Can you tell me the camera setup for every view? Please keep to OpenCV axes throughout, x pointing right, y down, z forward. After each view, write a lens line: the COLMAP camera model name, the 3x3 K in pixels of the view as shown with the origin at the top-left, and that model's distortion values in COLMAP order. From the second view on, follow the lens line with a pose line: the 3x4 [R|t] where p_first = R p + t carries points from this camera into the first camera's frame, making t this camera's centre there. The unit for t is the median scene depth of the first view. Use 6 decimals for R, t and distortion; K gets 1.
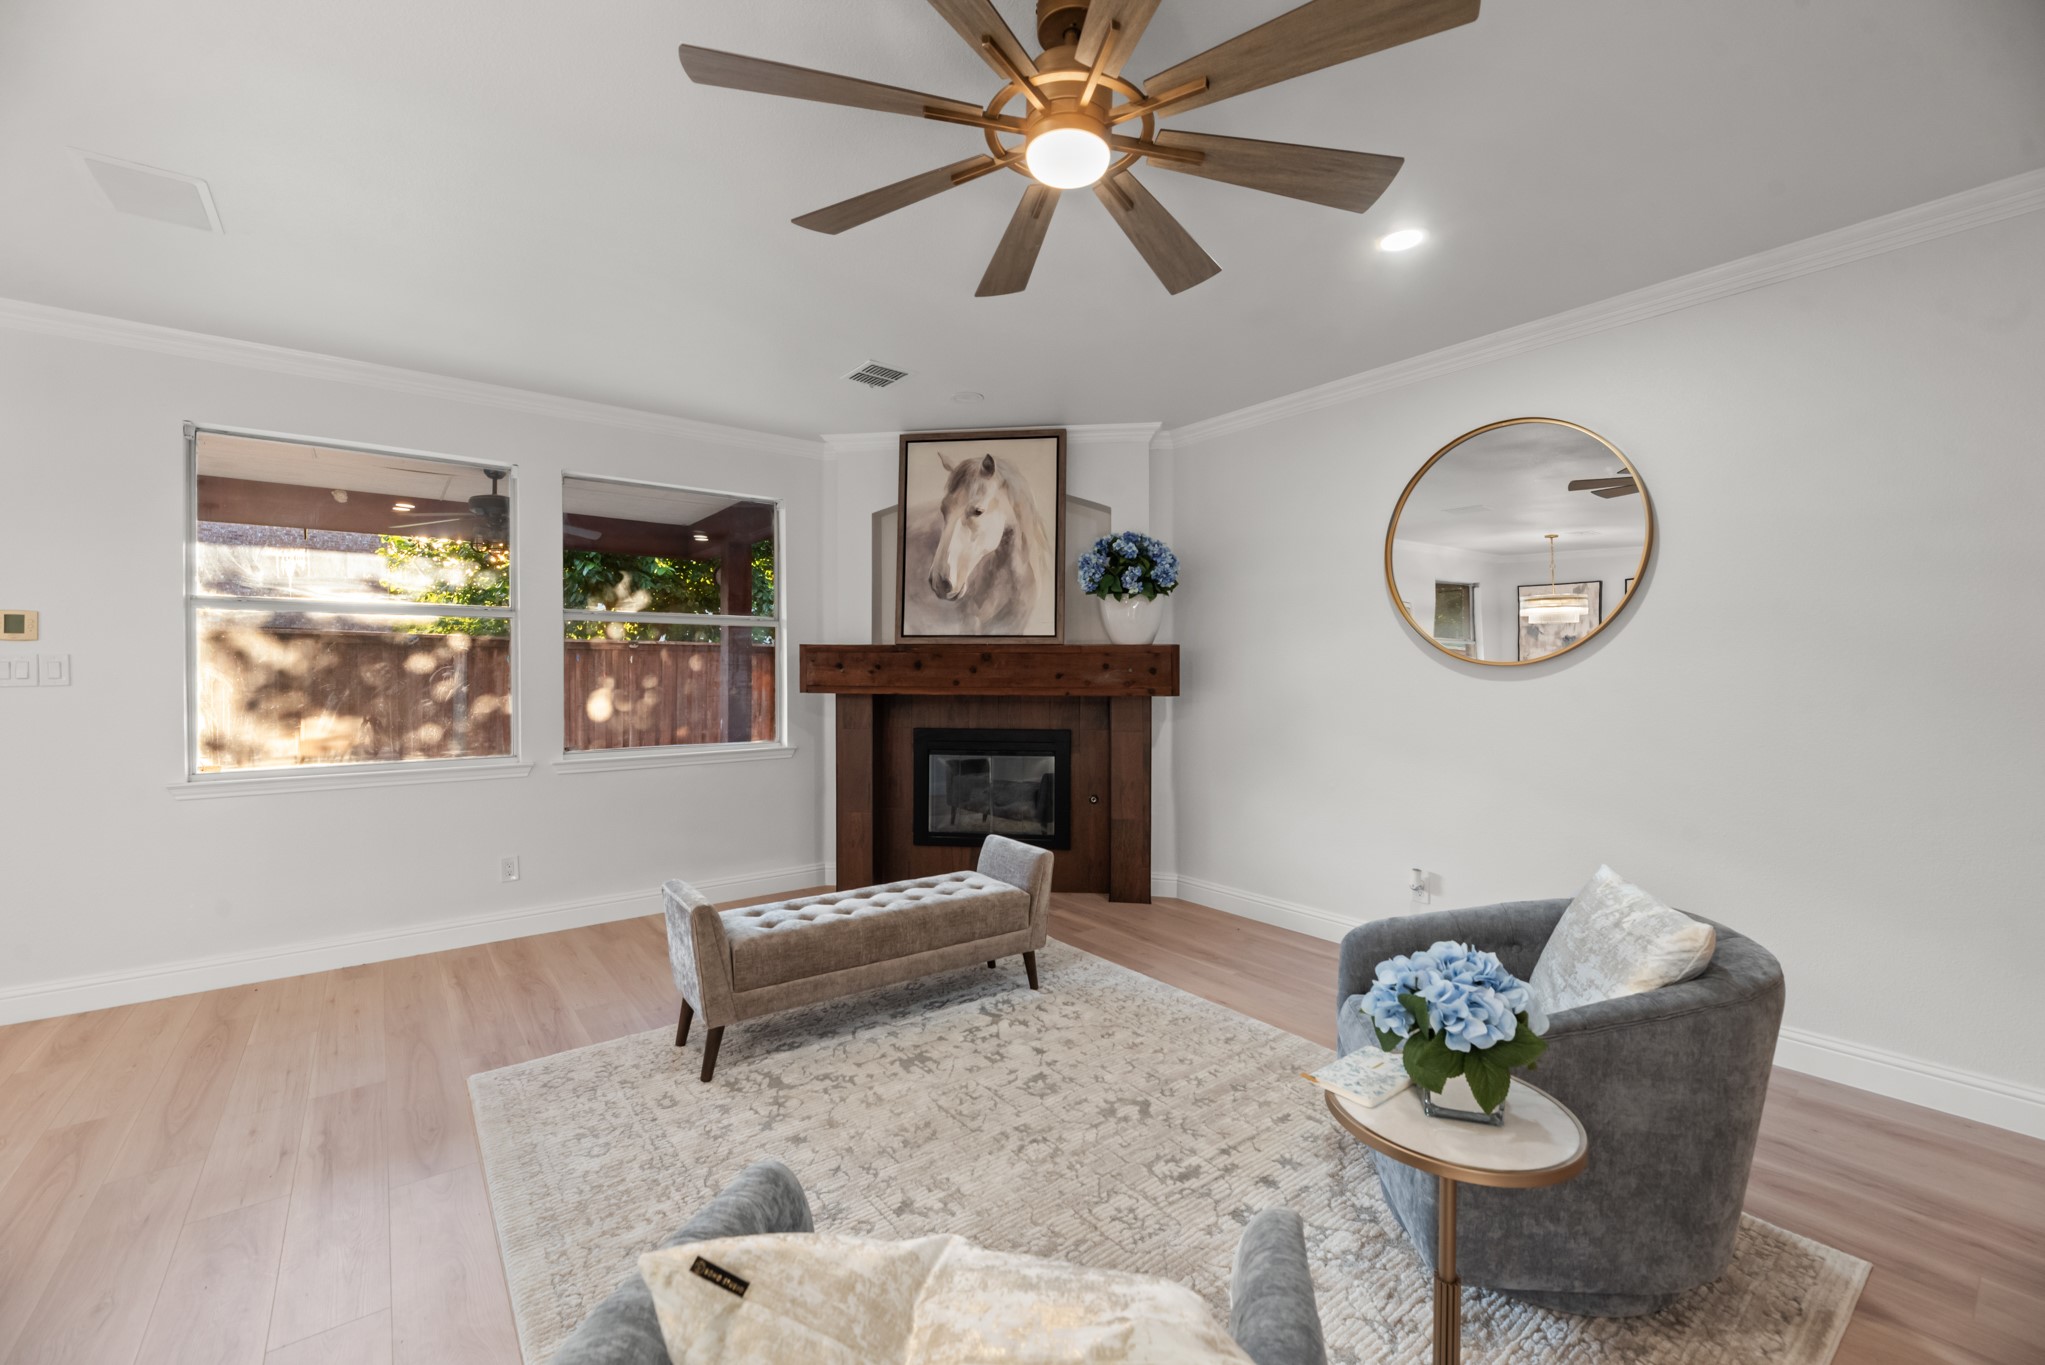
lens RADIAL K [[859.9, 0, 1059.1], [0, 859.9, 668.4], [0, 0, 1]] dist [-0.002930, 0.000557]
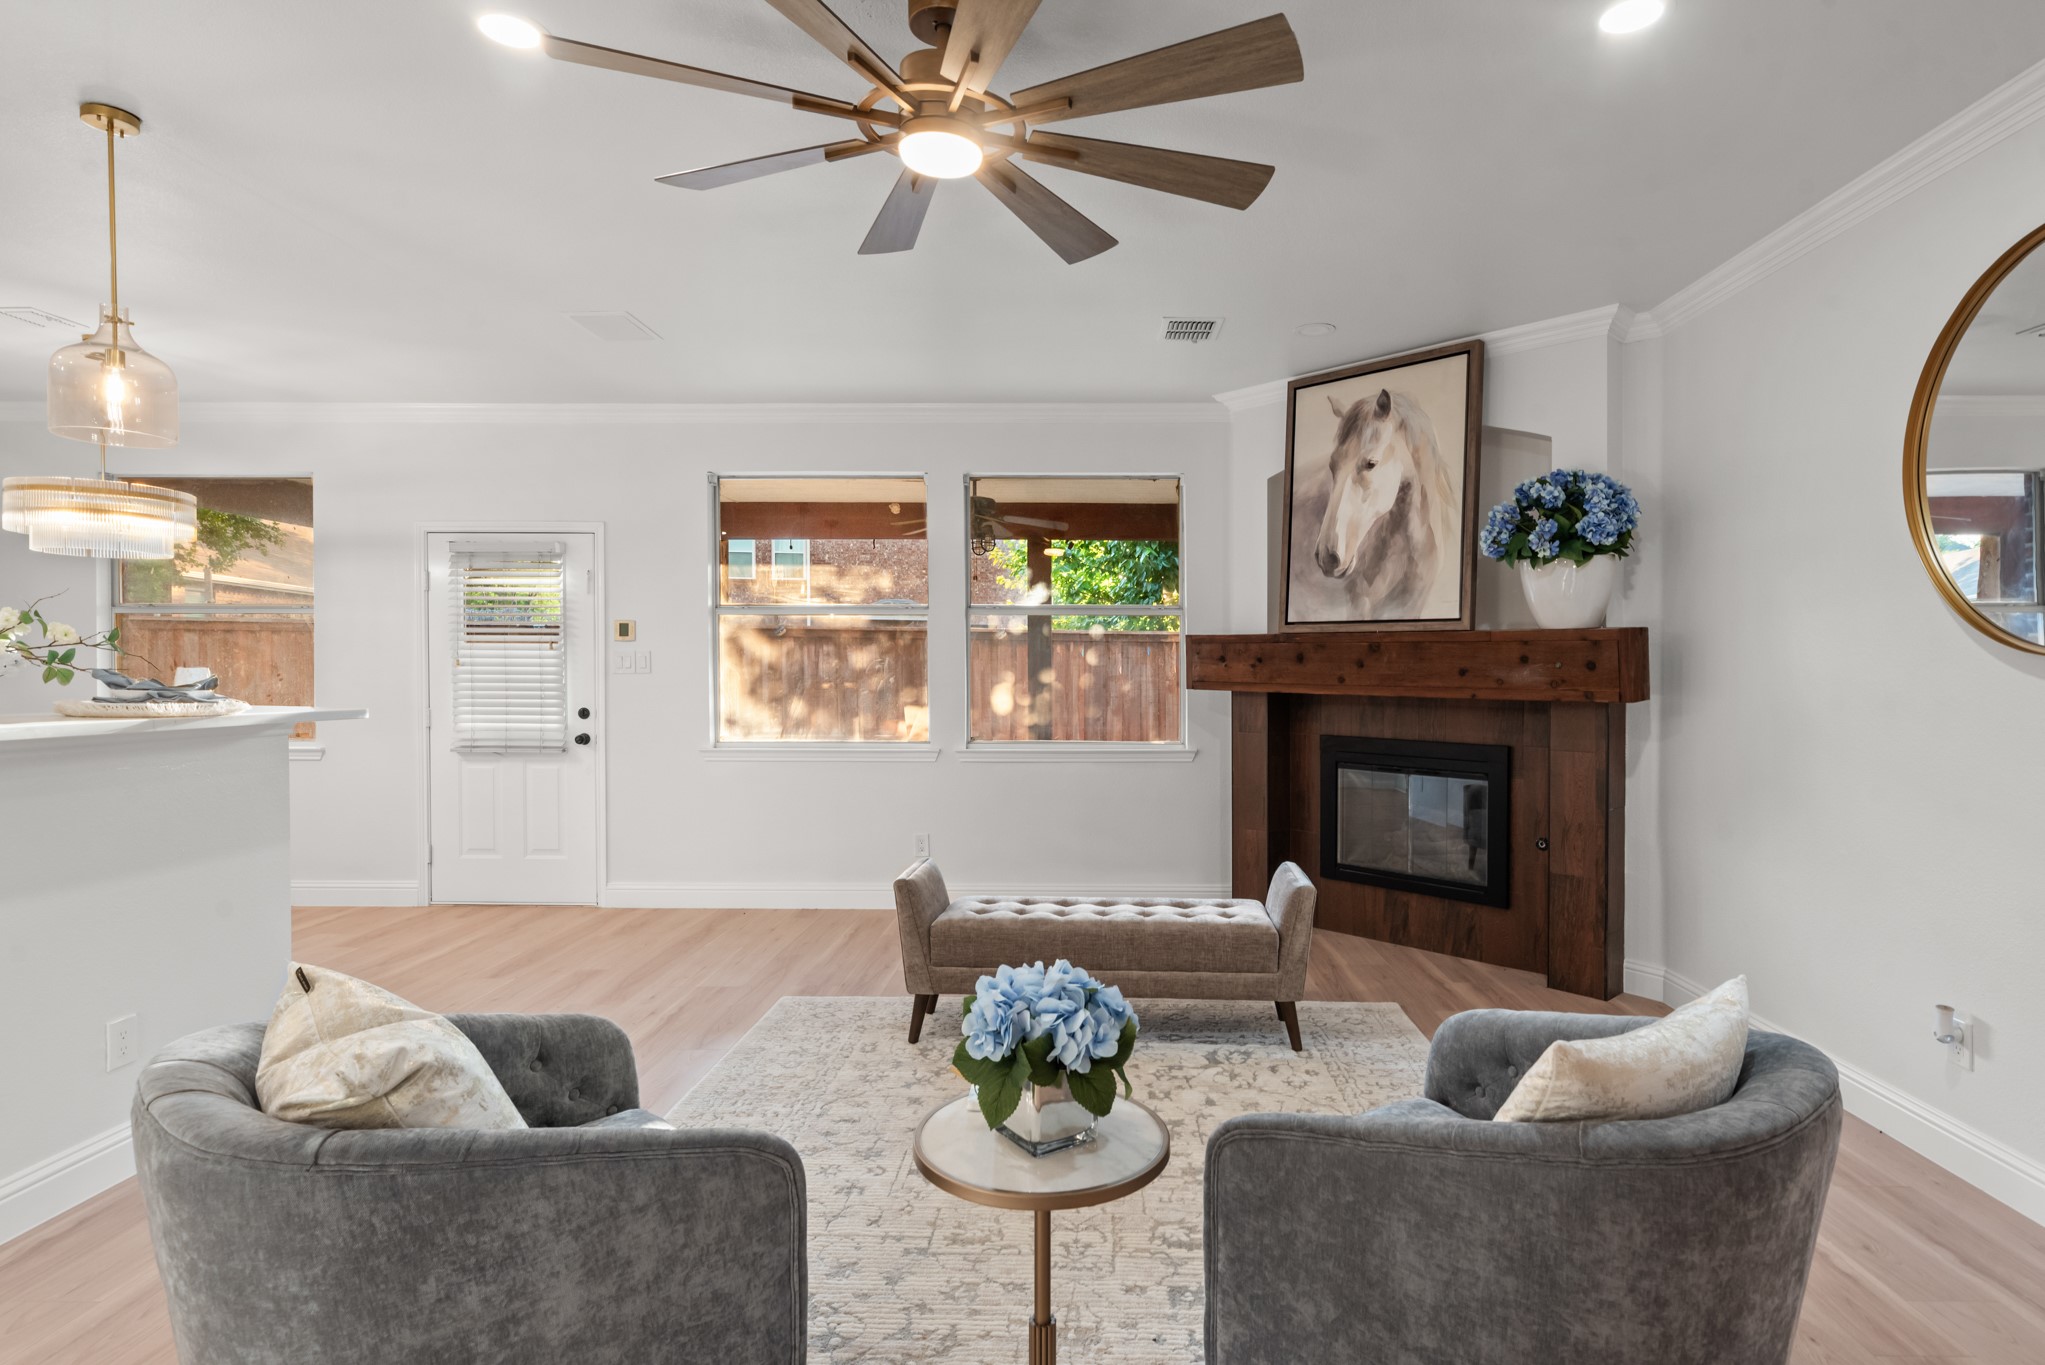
lens RADIAL K [[1118.3, 0, 1071.1], [0, 1118.3, 680.4], [0, 0, 1]] dist [-0.000601, 0.000115]
pose [[0.766408, 0.011826, -0.642246, 0.359590], [-0.002613, 0.999880, 0.015294, 0.001872], [0.642349, -0.010044, 0.766346, 0.031274]]
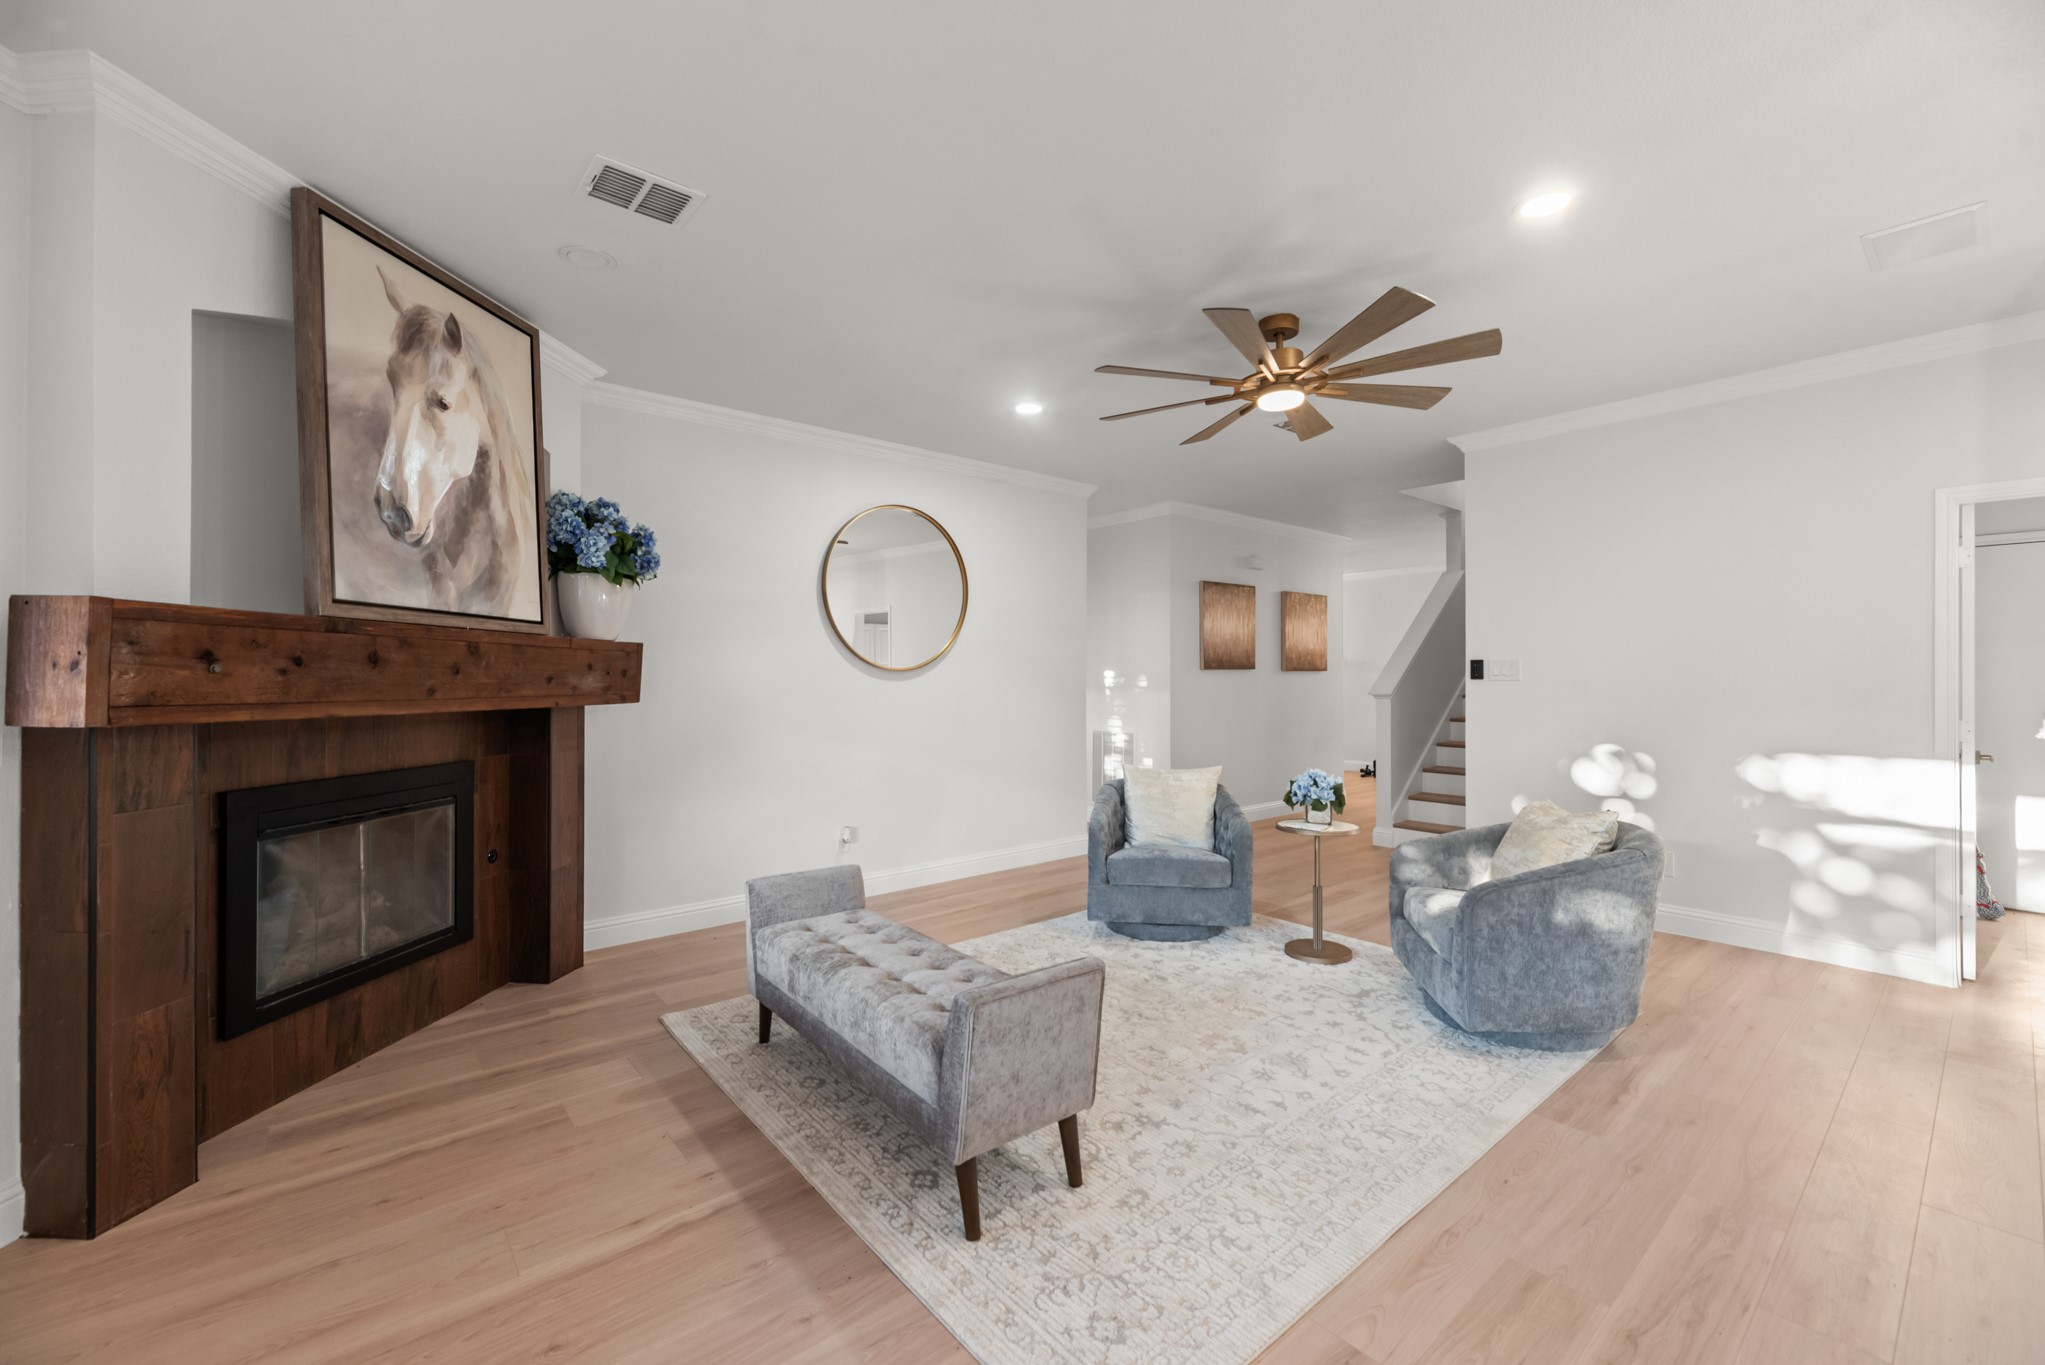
lens RADIAL K [[816.0, 0, 1022.5], [0, 816.0, 682.5], [0, 0, 1]] dist [-0.002313, -0.000067]
pose [[-0.018067, -0.004135, 0.999828, -0.667452], [0.007235, 0.999965, 0.004266, 0.010974], [-0.999811, 0.007310, -0.018036, 0.613871]]
